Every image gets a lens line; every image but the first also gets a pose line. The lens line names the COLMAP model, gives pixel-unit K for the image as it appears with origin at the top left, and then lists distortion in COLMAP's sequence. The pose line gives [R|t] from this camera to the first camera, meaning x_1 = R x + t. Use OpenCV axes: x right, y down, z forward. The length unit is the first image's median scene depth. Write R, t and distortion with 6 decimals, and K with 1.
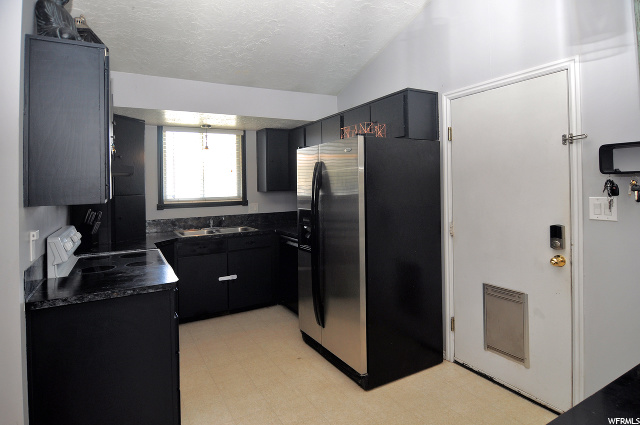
lens RADIAL K [[356.5, 0, 314.0], [0, 356.5, 181.7], [0, 0, 1]] dist [-0.016358, -0.002854]
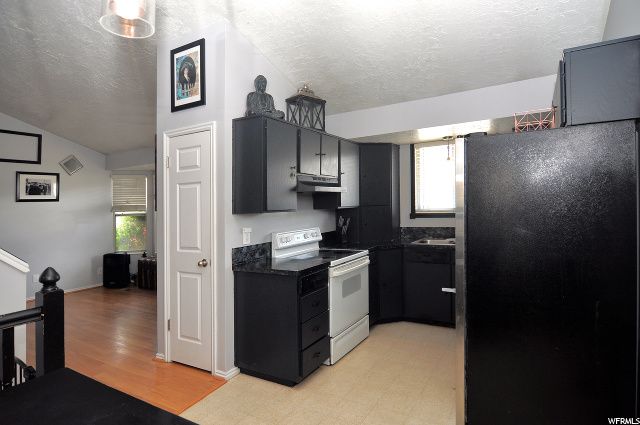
lens RADIAL K [[356.5, 0, 327.8], [0, 356.5, 183.5], [0, 0, 1]] dist [-0.016358, -0.002854]
pose [[0.516064, -0.048737, -0.855162, 0.400619], [0.034292, 0.998755, -0.036227, -0.000195], [0.855863, -0.010630, 0.517093, 0.187077]]
